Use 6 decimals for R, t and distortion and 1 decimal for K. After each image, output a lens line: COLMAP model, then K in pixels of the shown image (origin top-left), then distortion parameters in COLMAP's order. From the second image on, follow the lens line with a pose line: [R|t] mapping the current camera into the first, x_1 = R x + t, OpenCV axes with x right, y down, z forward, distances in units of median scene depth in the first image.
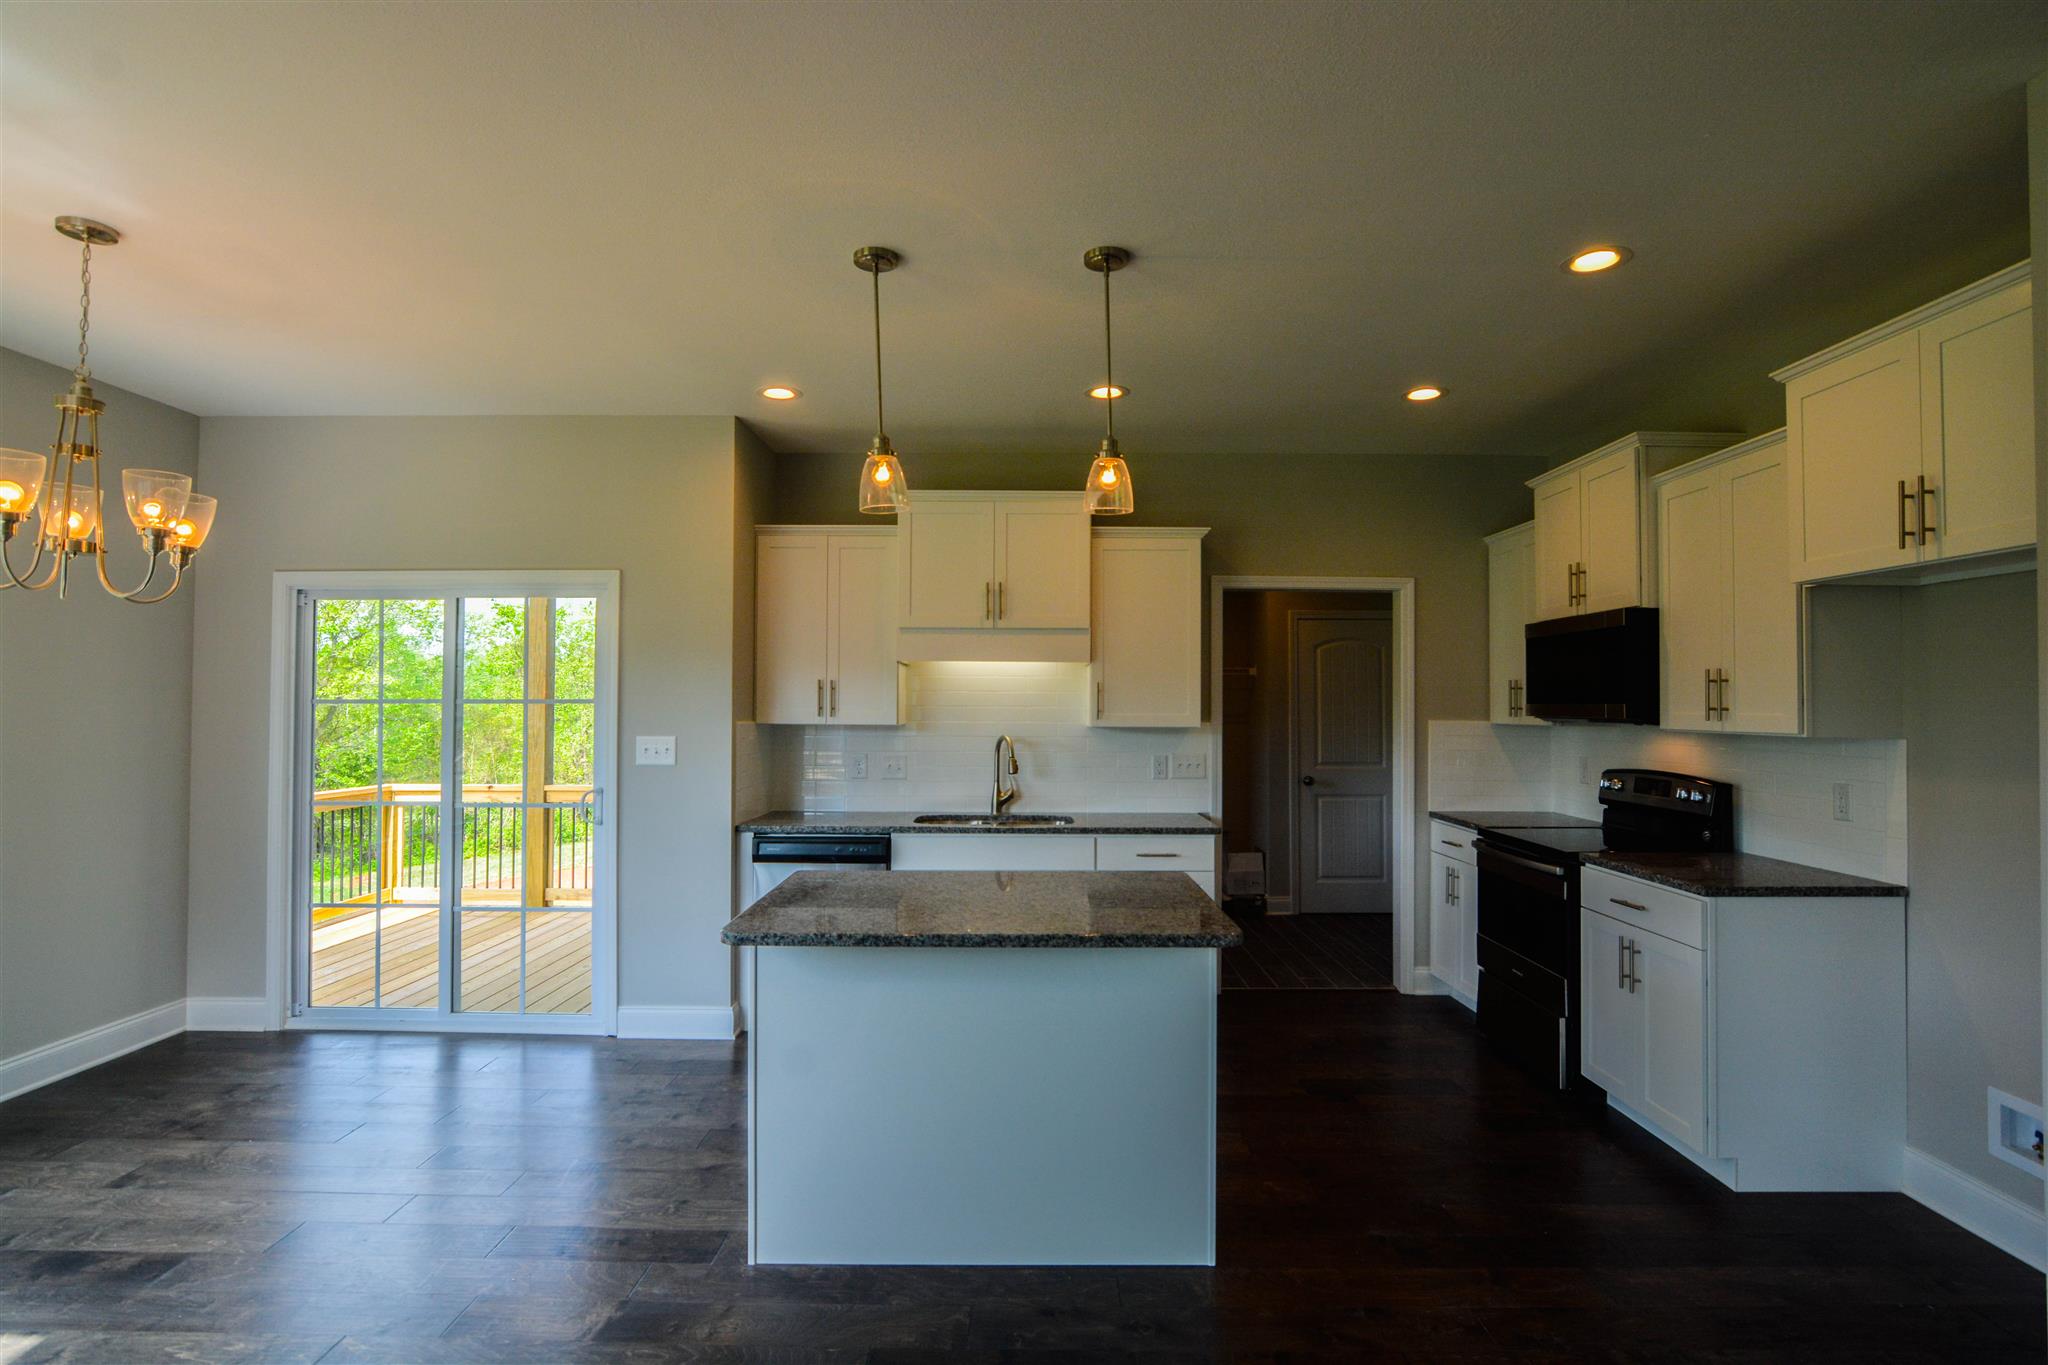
lens RADIAL K [[997.1, 0, 1021.5], [0, 997.1, 679.4], [0, 0, 1]] dist [-0.032172, 0.009335]
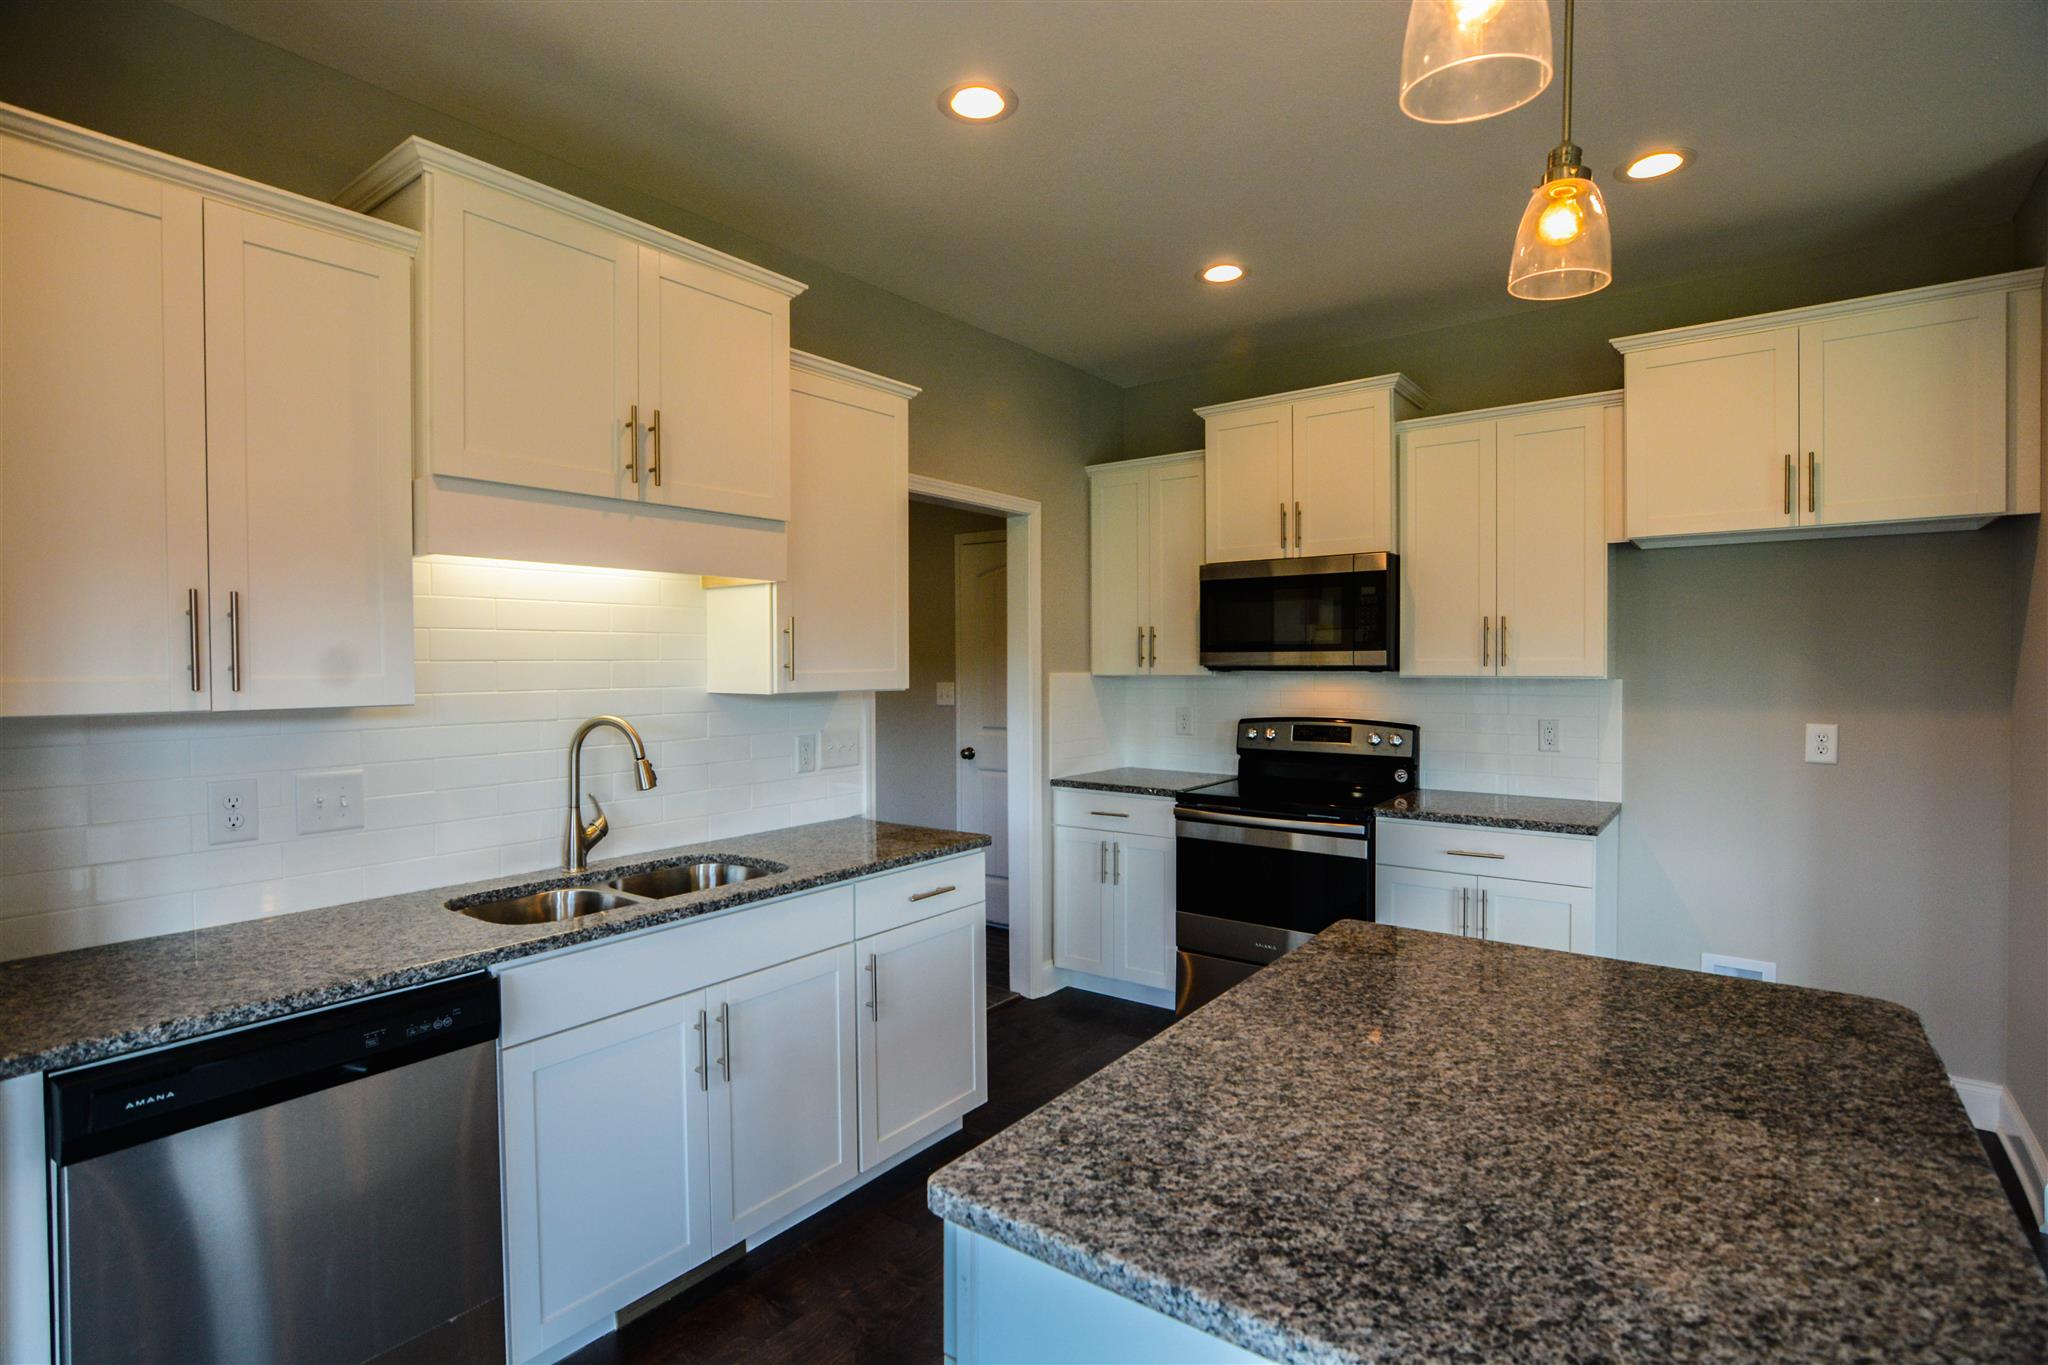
lens RADIAL K [[997.1, 0, 1021.5], [0, 997.1, 679.4], [0, 0, 1]] dist [-0.032172, 0.009335]
pose [[0.599578, -0.024280, 0.799948, -0.328877], [-0.012992, 0.999113, 0.040063, 0.015754], [-0.800211, -0.034414, 0.598731, 0.584923]]
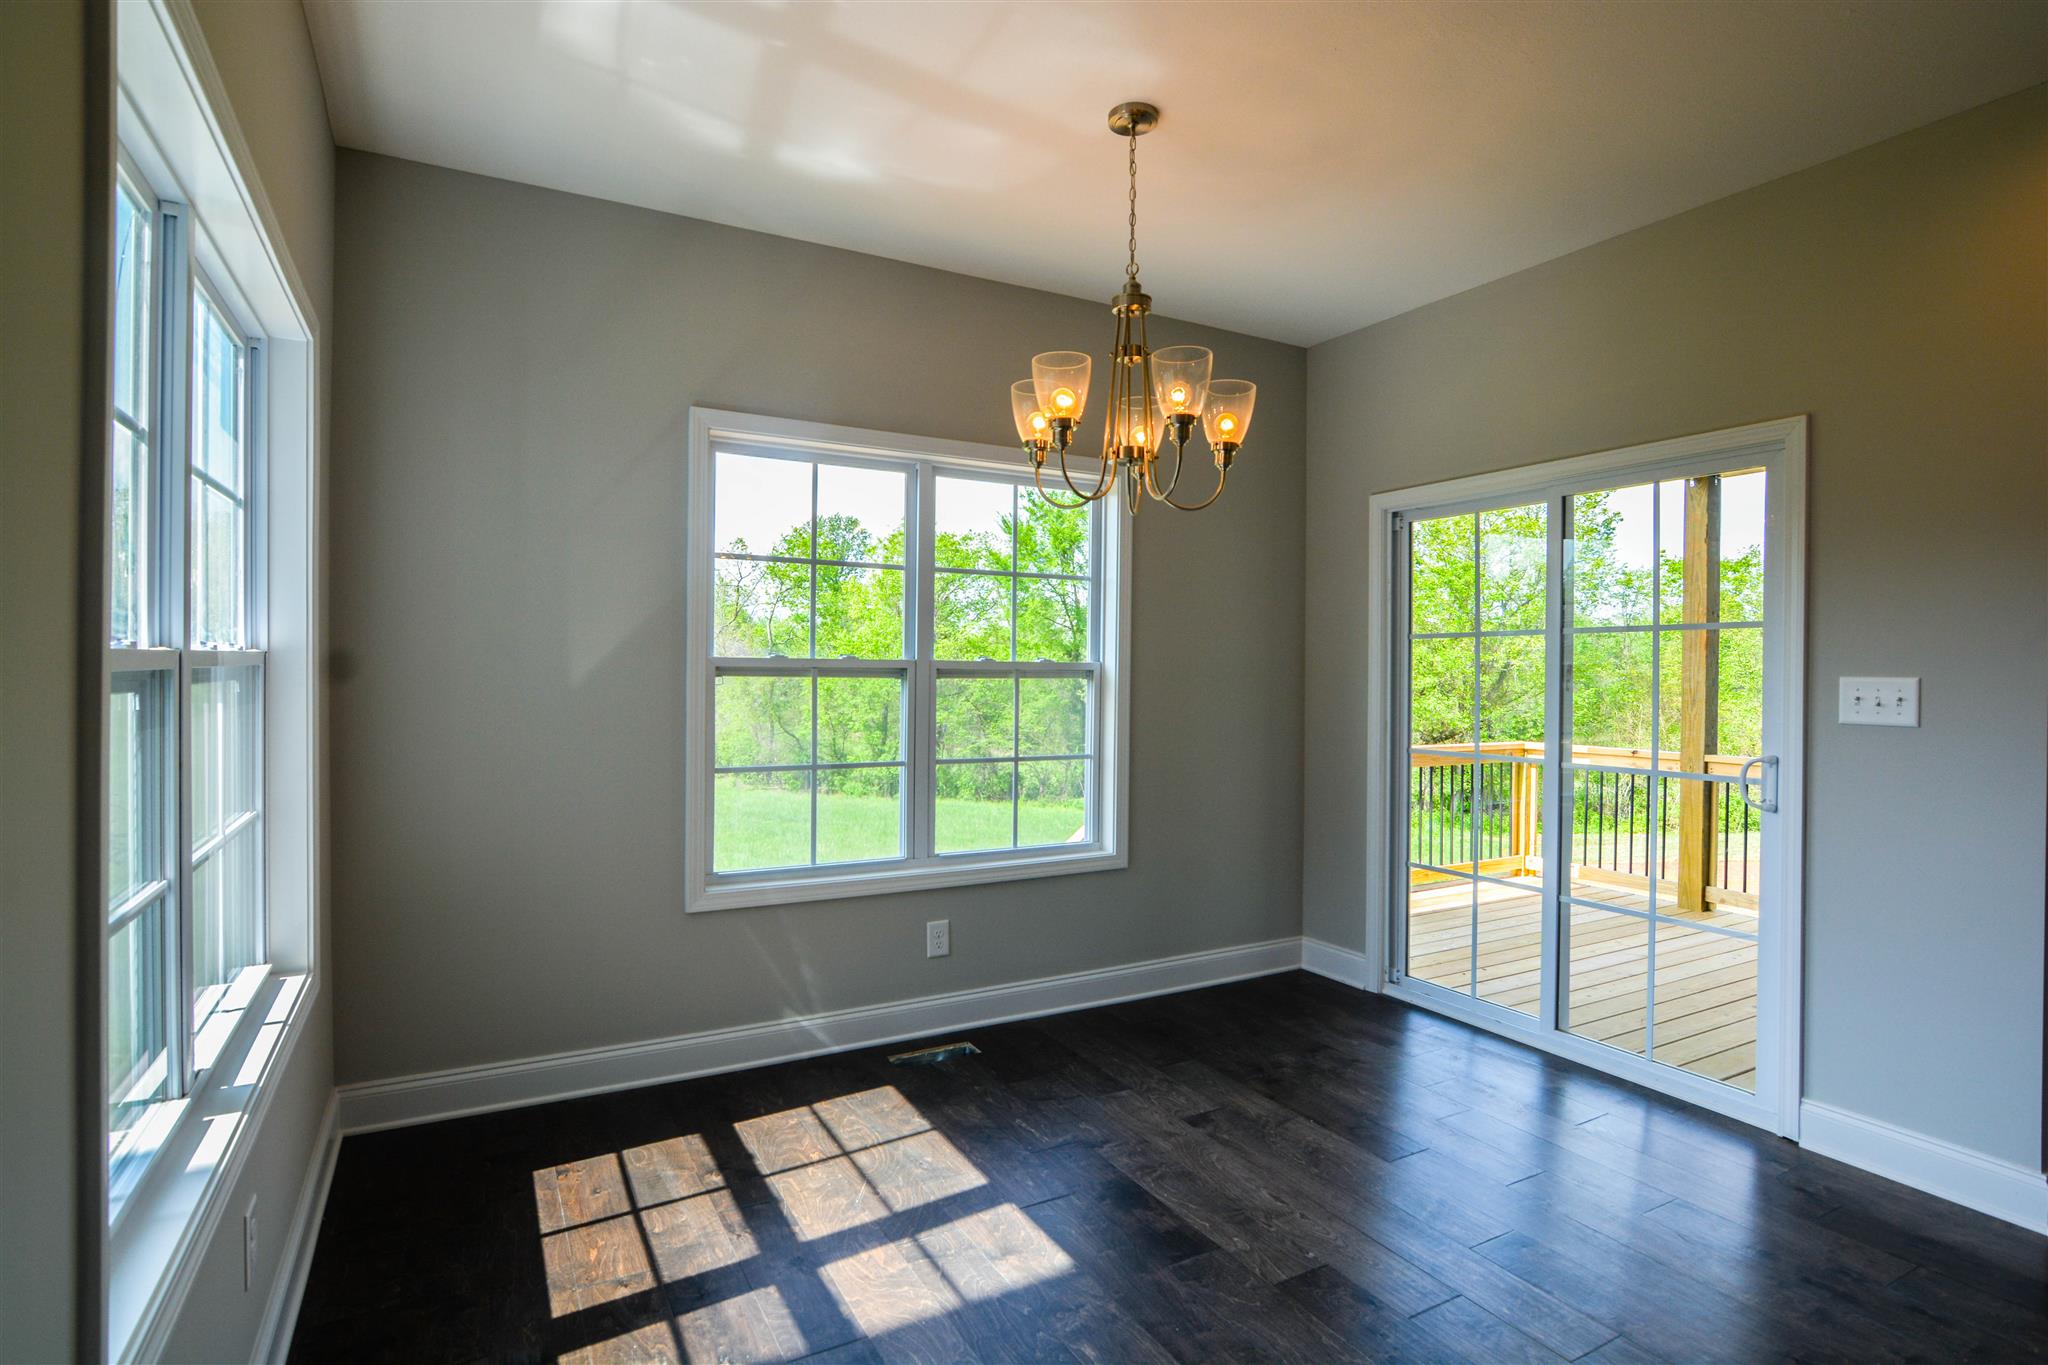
lens RADIAL K [[1020.6, 0, 1024.0], [0, 1020.6, 682.5], [0, 0, 1]] dist [-0.032805, 0.013335]
pose [[0.490175, 0.011927, -0.871542, -0.090354], [0.018629, 0.999535, 0.024156, 0.035672], [0.871425, -0.028077, 0.489725, 0.246802]]
